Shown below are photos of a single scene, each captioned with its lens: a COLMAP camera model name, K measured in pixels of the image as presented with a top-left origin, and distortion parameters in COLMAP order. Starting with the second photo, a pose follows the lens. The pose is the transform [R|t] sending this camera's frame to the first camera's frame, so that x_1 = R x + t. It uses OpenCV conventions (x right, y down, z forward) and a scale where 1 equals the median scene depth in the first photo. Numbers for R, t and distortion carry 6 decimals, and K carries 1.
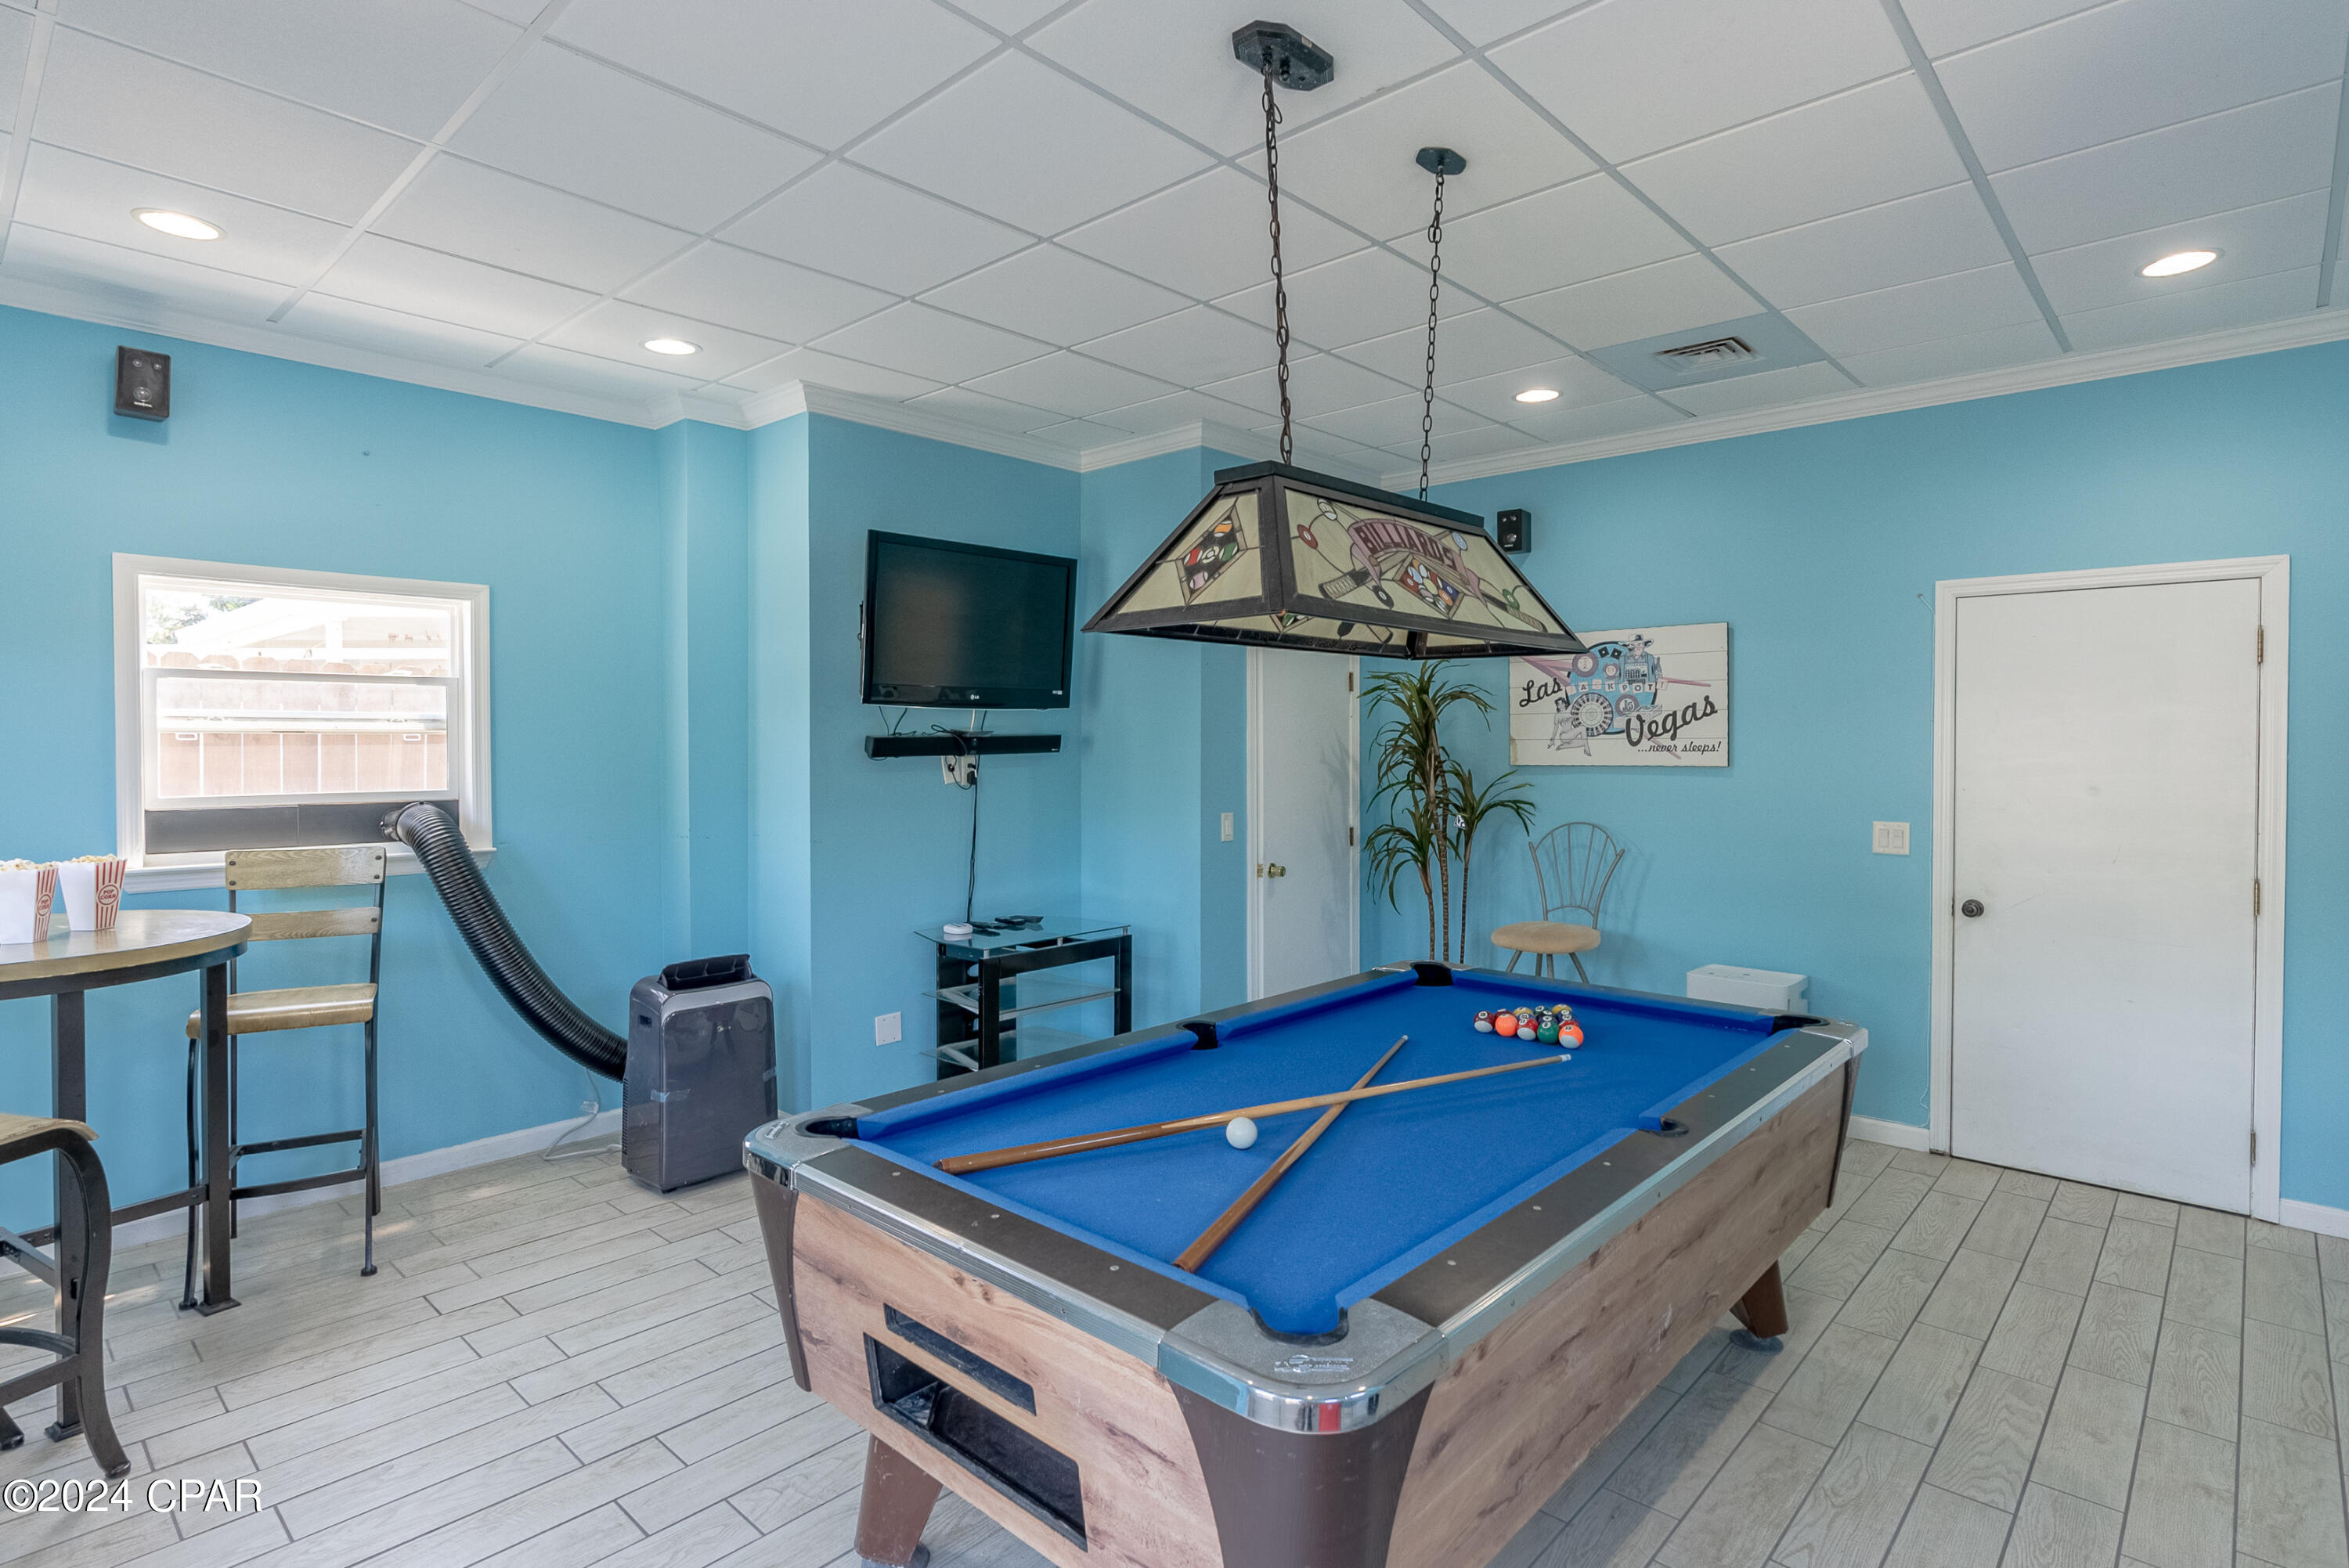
lens RADIAL K [[1201.8, 0, 1172.6], [0, 1201.8, 756.4], [0, 0, 1]] dist [-0.016658, -0.000150]
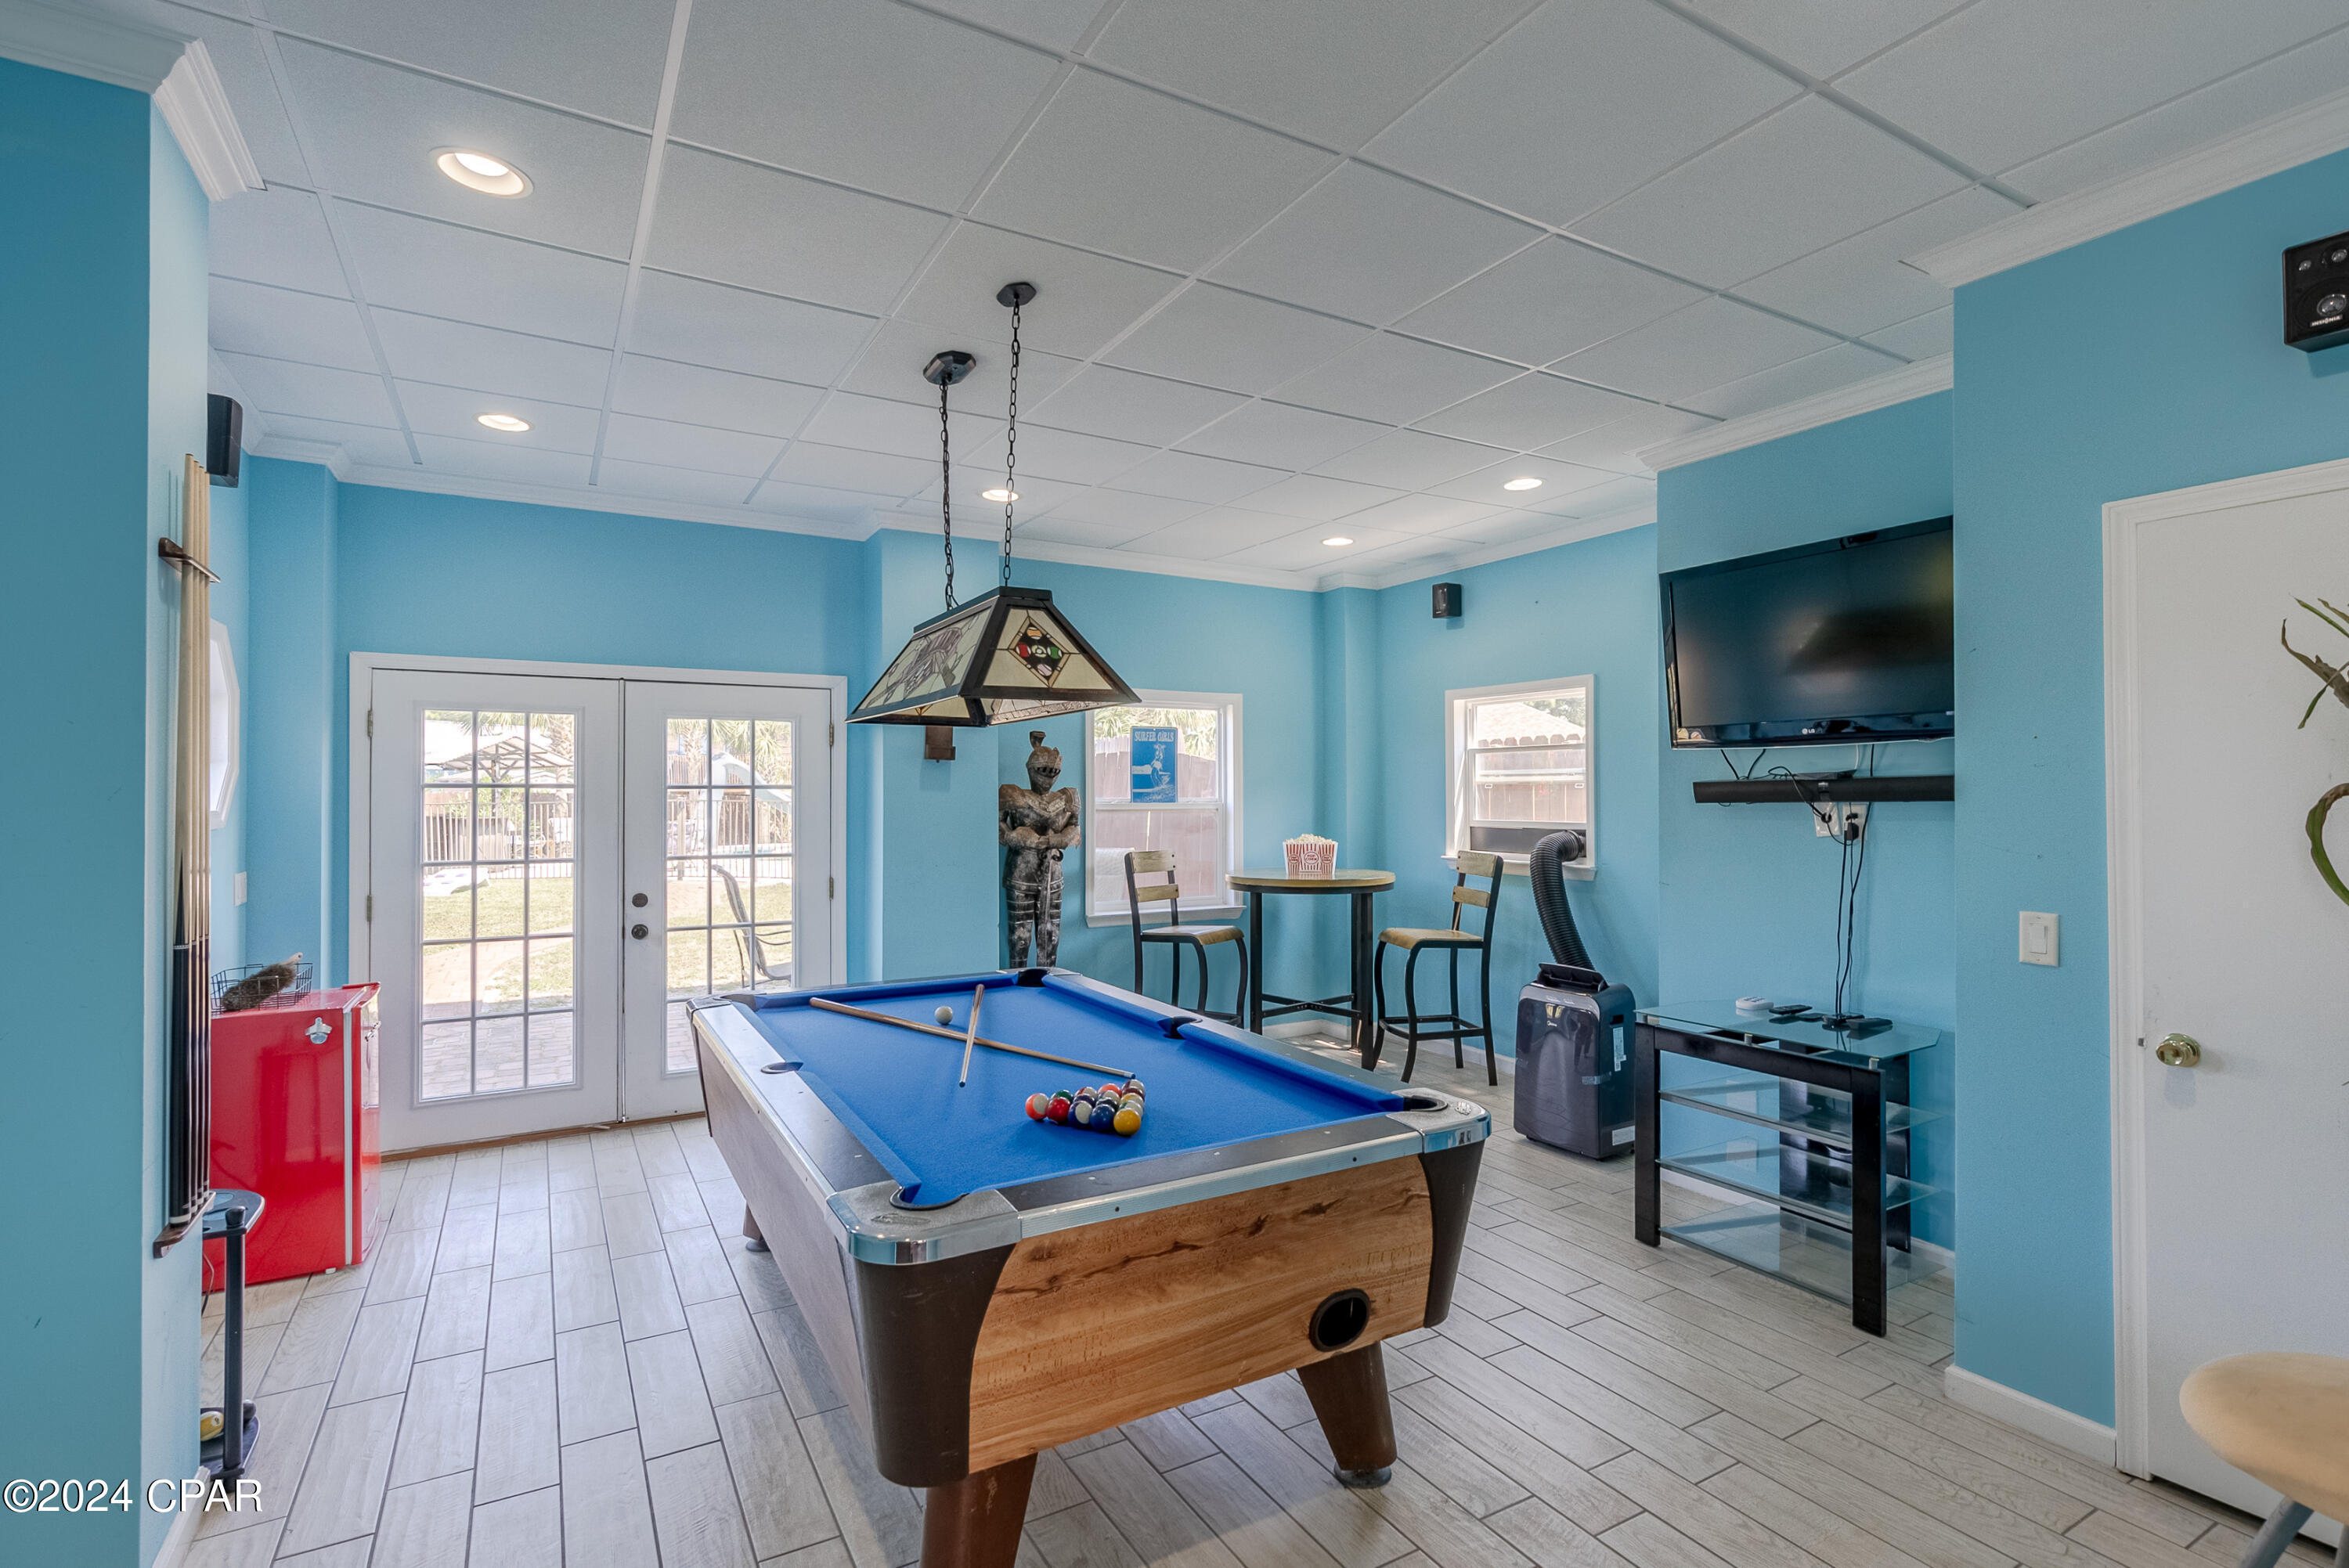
lens RADIAL K [[1102.9, 0, 1212.1], [0, 1102.9, 796.7], [0, 0, 1]] dist [0.000606, 0.000397]
pose [[-0.280807, 0.000148, -0.959764, 0.668127], [-0.010824, 0.999936, 0.003321, -0.002918], [0.959703, 0.011322, -0.280788, 0.824595]]
